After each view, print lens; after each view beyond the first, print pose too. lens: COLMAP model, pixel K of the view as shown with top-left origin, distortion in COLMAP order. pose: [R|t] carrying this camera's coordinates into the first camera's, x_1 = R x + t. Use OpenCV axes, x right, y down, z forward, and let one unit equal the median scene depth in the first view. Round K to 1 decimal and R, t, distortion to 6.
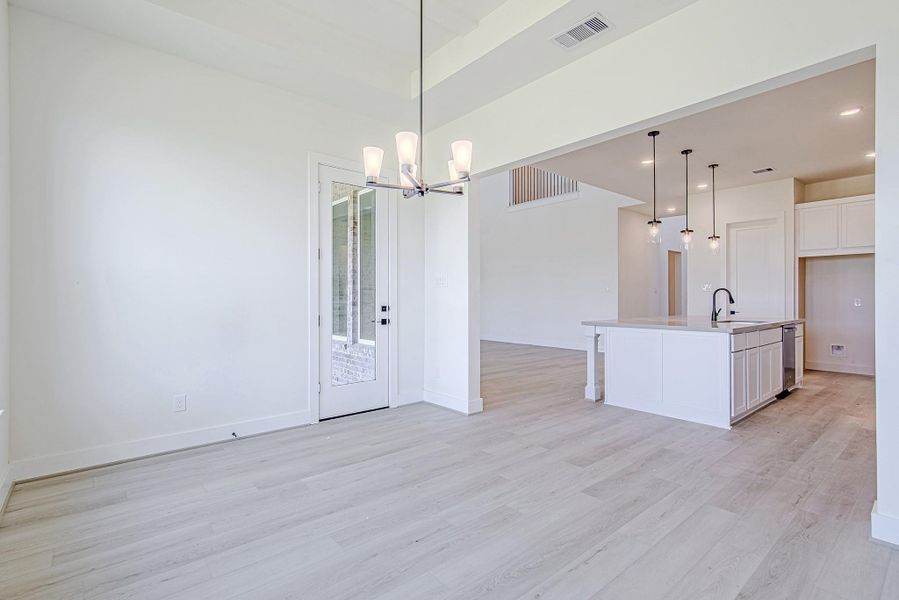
lens RADIAL K [[426.1, 0, 453.0], [0, 426.1, 296.4], [0, 0, 1]] dist [0.013798, -0.005564]
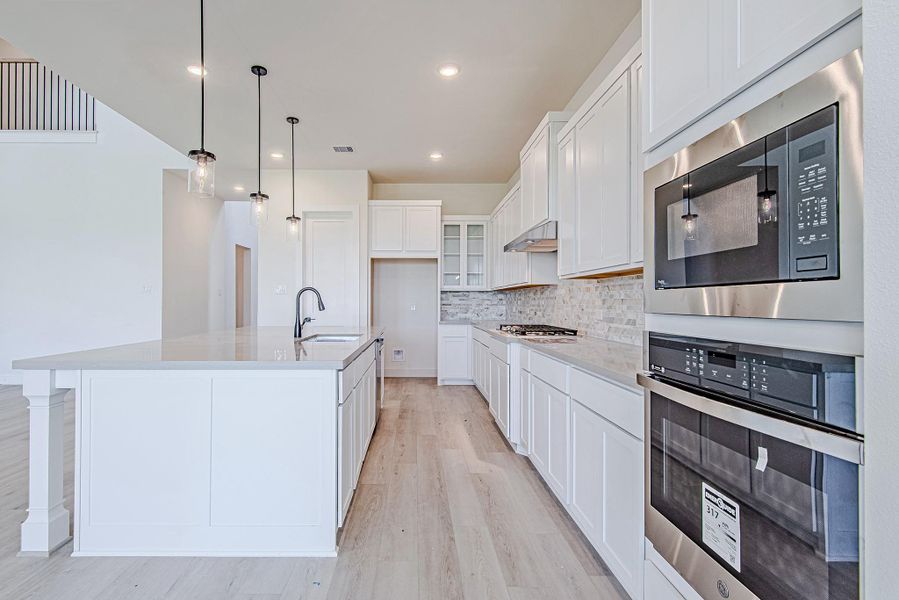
lens RADIAL K [[426.1, 0, 413.8], [0, 426.1, 299.4], [0, 0, 1]] dist [0.013798, -0.005564]
pose [[0.654953, 0.007489, 0.755632, 0.253313], [-0.007948, 0.999964, -0.003022, 0.000490], [-0.755628, -0.004026, 0.654989, 0.476156]]
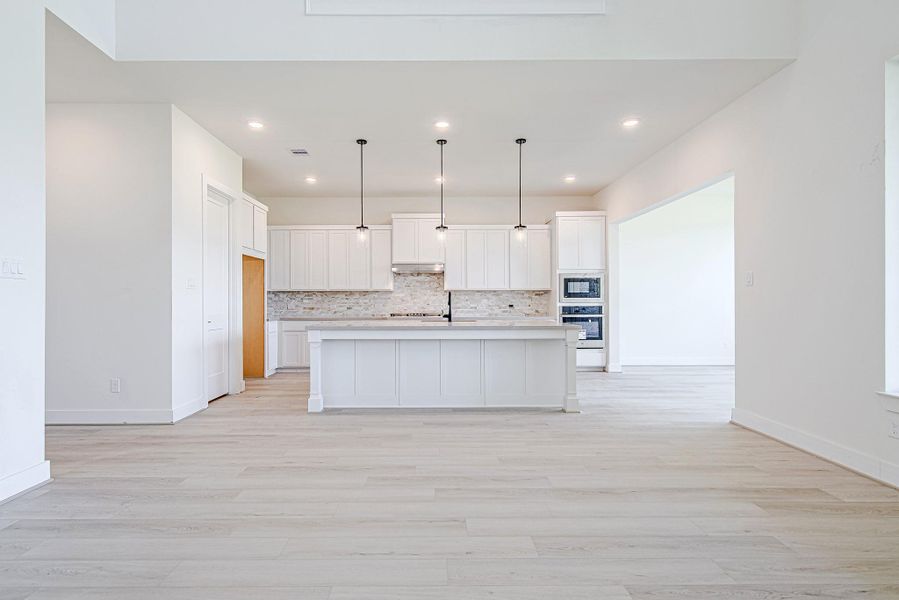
lens RADIAL K [[426.1, 0, 436.3], [0, 426.1, 304.6], [0, 0, 1]] dist [0.013798, -0.005564]
pose [[-0.755901, 0.000972, 0.654686, -0.052725], [-0.000910, 0.999996, -0.002536, 0.019086], [-0.654686, -0.002513, -0.755897, 1.936425]]
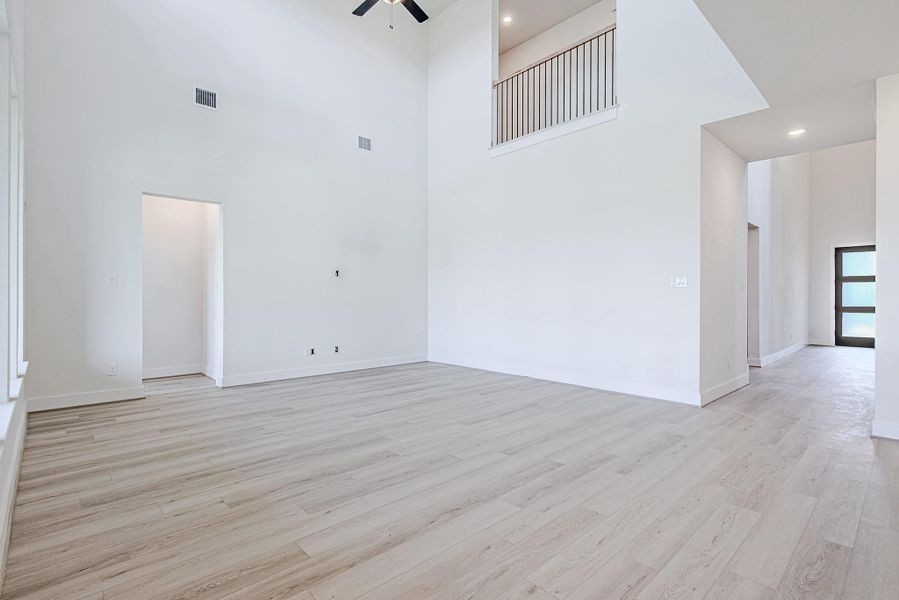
lens RADIAL K [[426.1, 0, 445.6], [0, 426.1, 299.0], [0, 0, 1]] dist [0.013798, -0.005564]
pose [[0.999456, 0.003404, 0.032816, 0.110416], [-0.003699, 0.999953, 0.008931, 0.005560], [-0.032784, -0.009048, 0.999422, 0.907600]]
